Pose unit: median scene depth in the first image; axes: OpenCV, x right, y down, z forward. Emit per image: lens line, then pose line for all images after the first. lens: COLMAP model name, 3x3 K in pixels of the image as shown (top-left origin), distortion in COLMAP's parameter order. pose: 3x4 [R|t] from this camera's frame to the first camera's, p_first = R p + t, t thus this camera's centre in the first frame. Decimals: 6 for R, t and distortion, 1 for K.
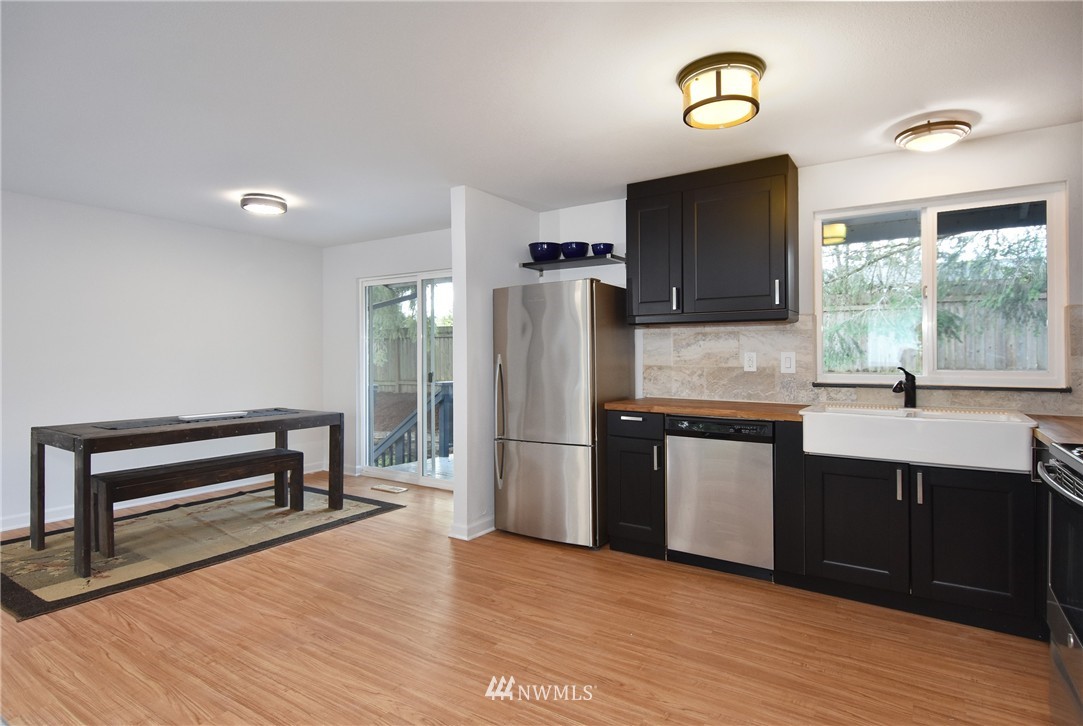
lens RADIAL K [[580.3, 0, 541.5], [0, 580.3, 347.6], [0, 0, 1]] dist [-0.002225, -0.001174]
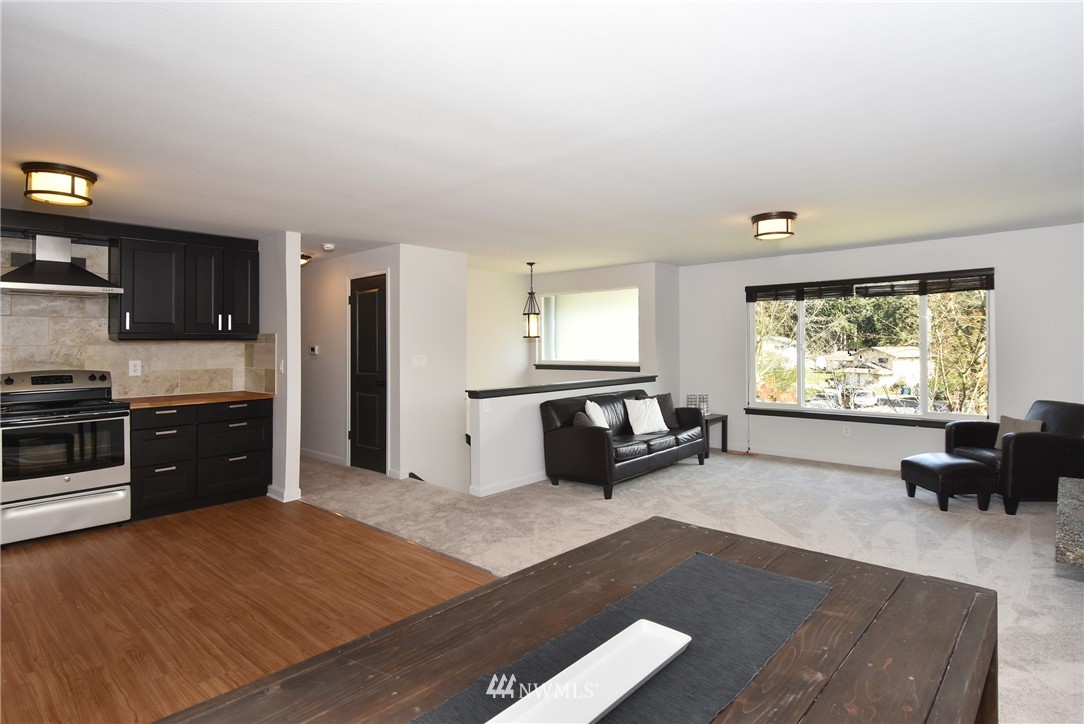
lens RADIAL K [[580.9, 0, 542.0], [0, 580.9, 346.5], [0, 0, 1]] dist [-0.002225, -0.001174]
pose [[-0.989589, 0.016742, 0.142946, -1.026652], [0.016307, 0.999858, -0.004214, -0.019781], [-0.142997, -0.001839, -0.989721, 2.173705]]
